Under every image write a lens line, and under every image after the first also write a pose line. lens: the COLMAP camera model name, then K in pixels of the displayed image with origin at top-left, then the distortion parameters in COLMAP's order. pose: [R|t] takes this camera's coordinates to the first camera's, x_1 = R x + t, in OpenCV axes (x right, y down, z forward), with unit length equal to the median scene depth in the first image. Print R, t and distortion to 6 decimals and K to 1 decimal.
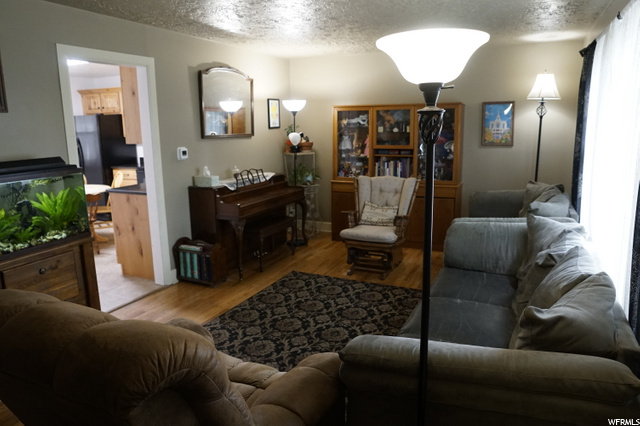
lens RADIAL K [[447.1, 0, 322.1], [0, 447.1, 212.1], [0, 0, 1]] dist [-0.057050, 0.006944]
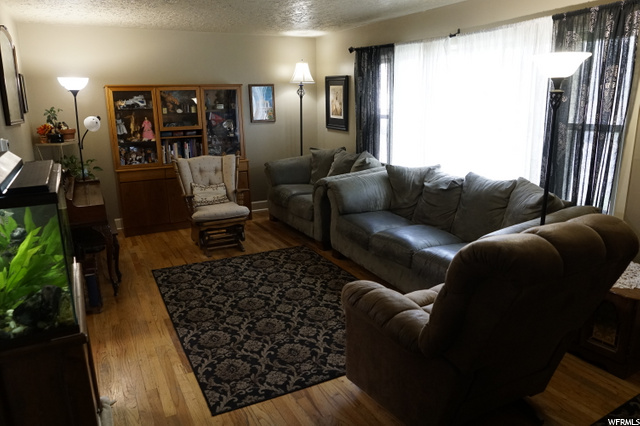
lens RADIAL K [[447.1, 0, 324.0], [0, 447.1, 213.0], [0, 0, 1]] dist [-0.057050, 0.006944]
pose [[0.608861, -0.188763, 0.770492, -0.515535], [0.161519, 0.980430, 0.112559, -0.024354], [-0.776660, 0.055917, 0.627434, 0.169317]]
